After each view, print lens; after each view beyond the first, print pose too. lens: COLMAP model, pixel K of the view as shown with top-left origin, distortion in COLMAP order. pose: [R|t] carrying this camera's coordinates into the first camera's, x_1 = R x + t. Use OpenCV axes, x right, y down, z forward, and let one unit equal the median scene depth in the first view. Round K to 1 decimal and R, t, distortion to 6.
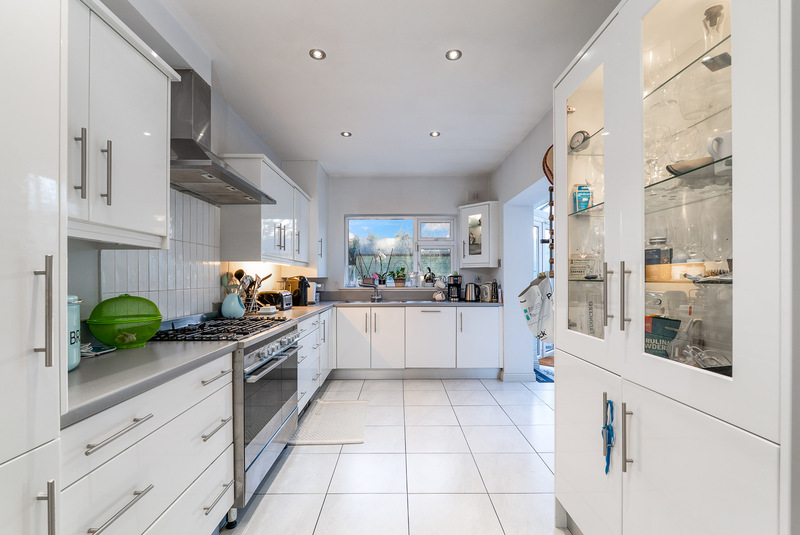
lens RADIAL K [[355.4, 0, 399.5], [0, 355.4, 274.1], [0, 0, 1]] dist [-0.007494, 0.000174]
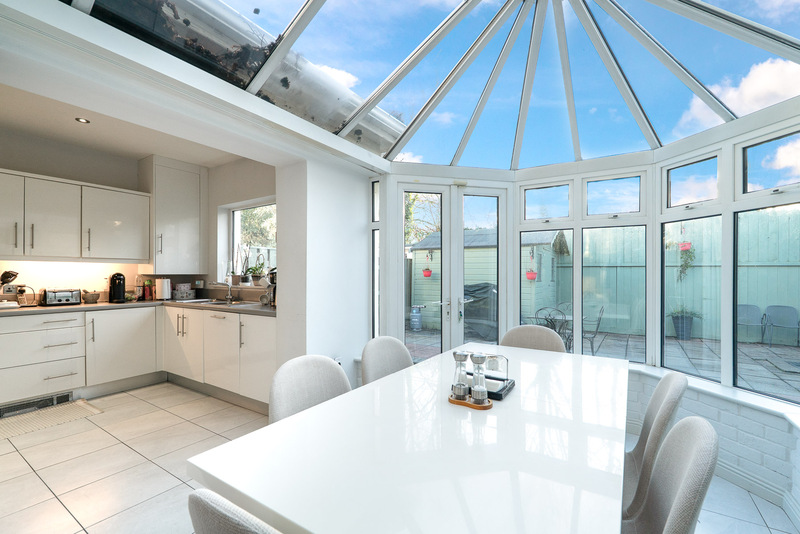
lens RADIAL K [[355.4, 0, 395.6], [0, 355.4, 272.8], [0, 0, 1]] dist [-0.007494, 0.000174]
pose [[0.830939, -0.005131, -0.556339, 0.864403], [0.005529, 0.999984, -0.000966, 0.010478], [0.556335, -0.002273, 0.830955, 0.569090]]
